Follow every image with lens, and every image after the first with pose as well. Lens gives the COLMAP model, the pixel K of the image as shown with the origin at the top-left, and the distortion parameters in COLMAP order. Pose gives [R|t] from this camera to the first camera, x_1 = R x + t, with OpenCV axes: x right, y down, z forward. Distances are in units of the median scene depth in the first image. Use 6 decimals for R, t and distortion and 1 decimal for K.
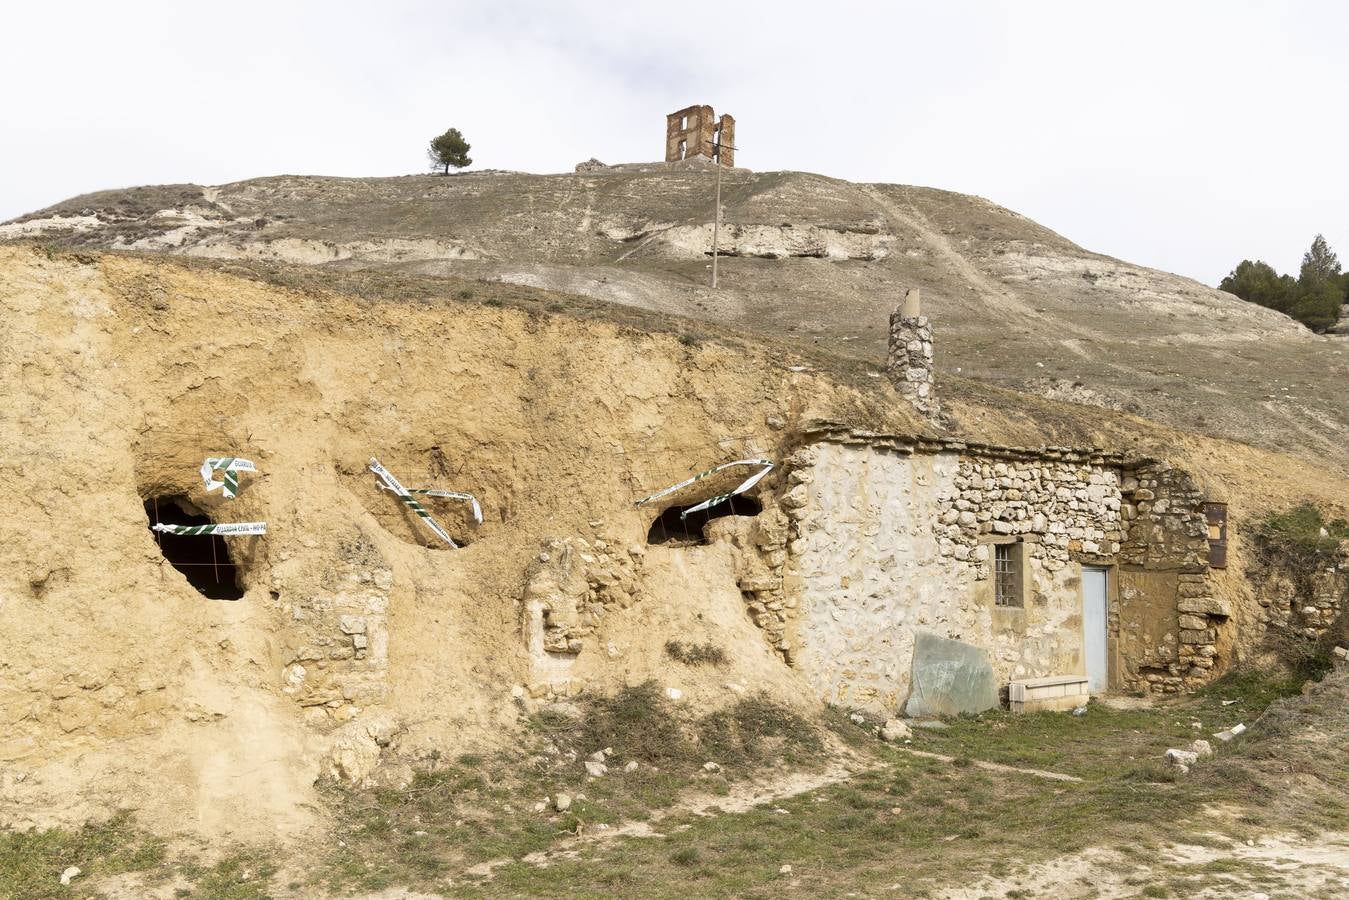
lens RADIAL K [[1087.1, 0, 677.5], [0, 1087.1, 447.3], [0, 0, 1]] dist [0.003845, 0.010176]
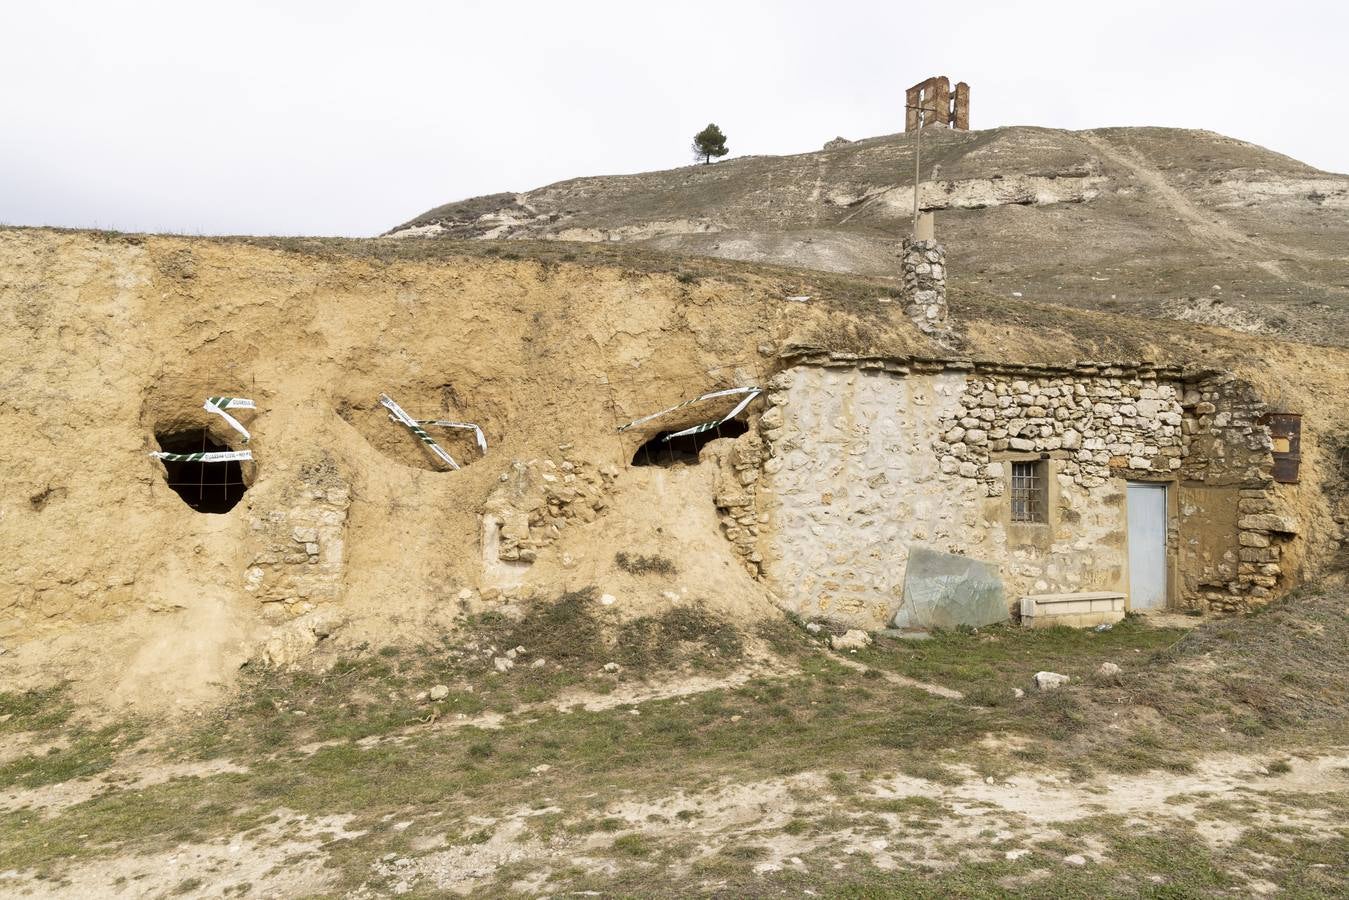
lens RADIAL K [[911.4, 0, 681.3], [0, 911.4, 444.2], [0, 0, 1]] dist [0.009703, 0.002608]
pose [[0.960888, -0.020644, -0.276168, 0.258310], [0.036505, 0.997958, 0.052414, 0.019883], [0.274522, -0.060446, 0.959679, 0.117590]]
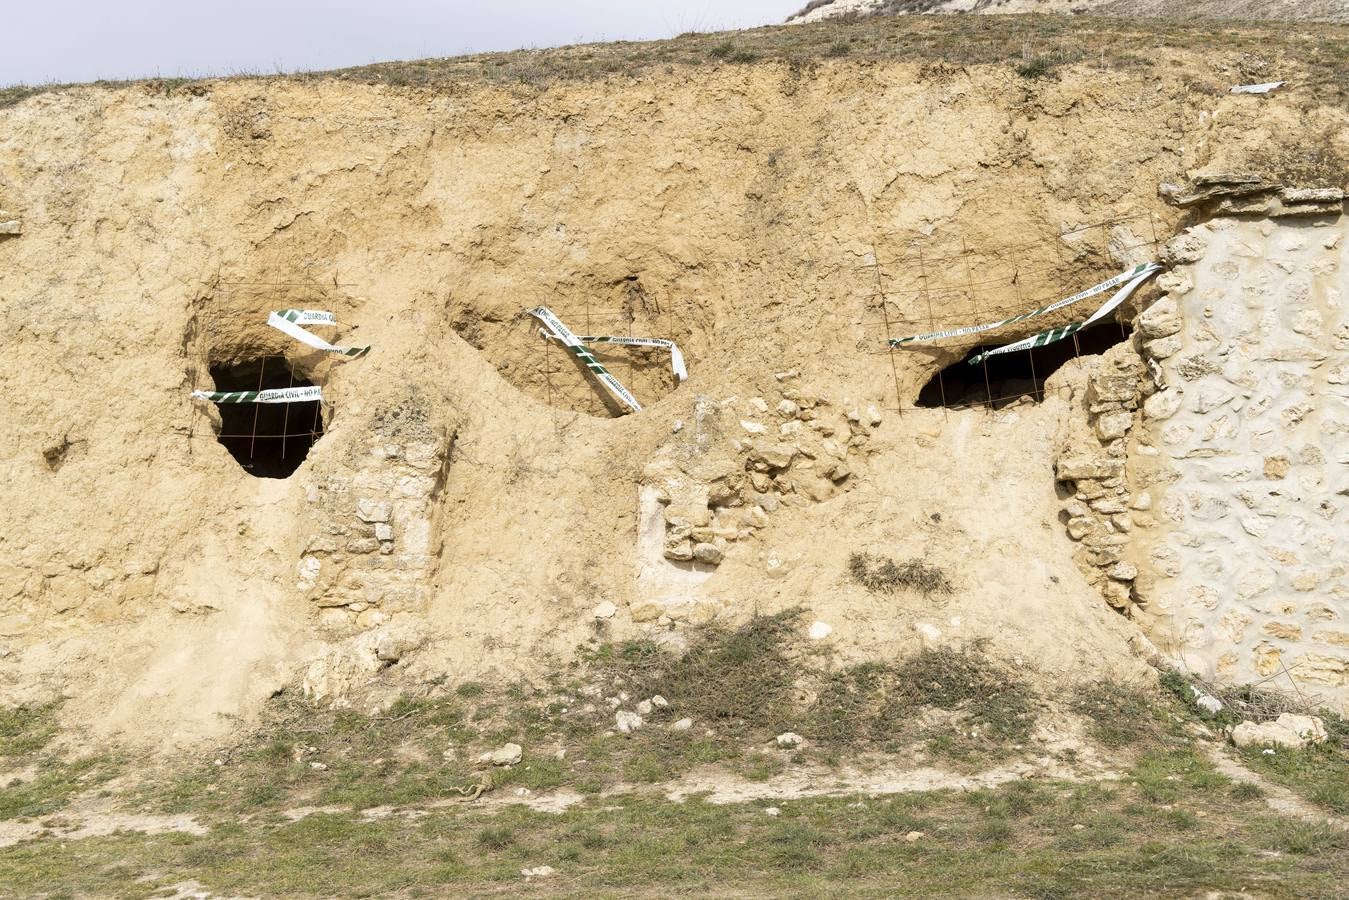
lens RADIAL K [[1647.0, 0, 667.7], [0, 1647.0, 421.6], [0, 0, 1]] dist [0.030826, 0.000000]
pose [[0.765737, -0.011764, -0.643047, 0.451257], [0.068814, 0.995592, 0.063730, 0.025076], [0.639462, -0.093051, 0.763171, 0.154862]]
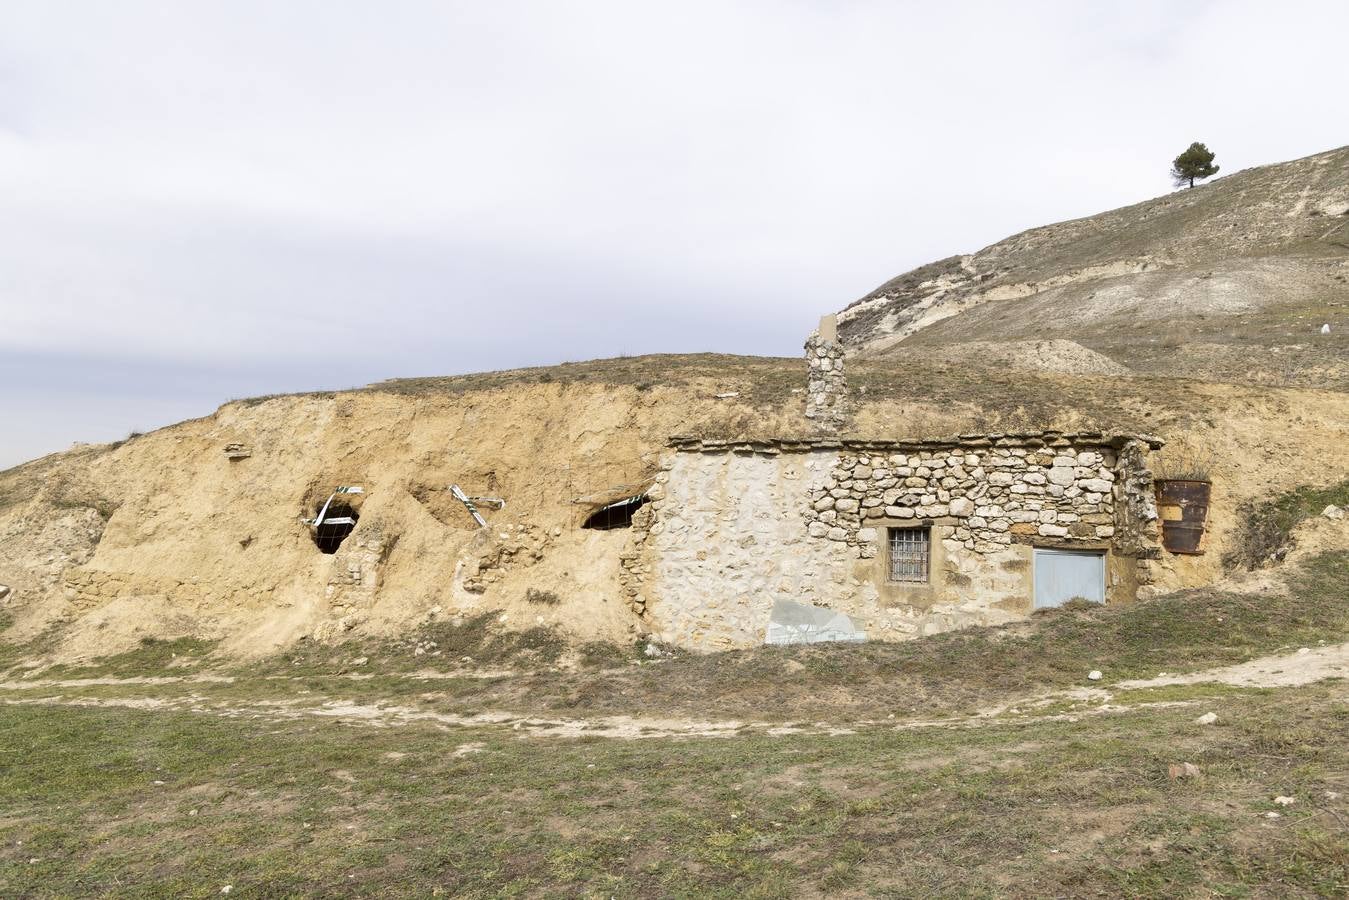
lens RADIAL K [[911.4, 0, 680.0], [0, 911.4, 449.3], [0, 0, 1]] dist [0.009703, 0.002608]
pose [[0.658728, -0.070025, -0.749116, 0.964506], [0.064859, 0.997238, -0.036186, 0.031993], [0.749581, -0.024750, 0.661450, 0.238991]]
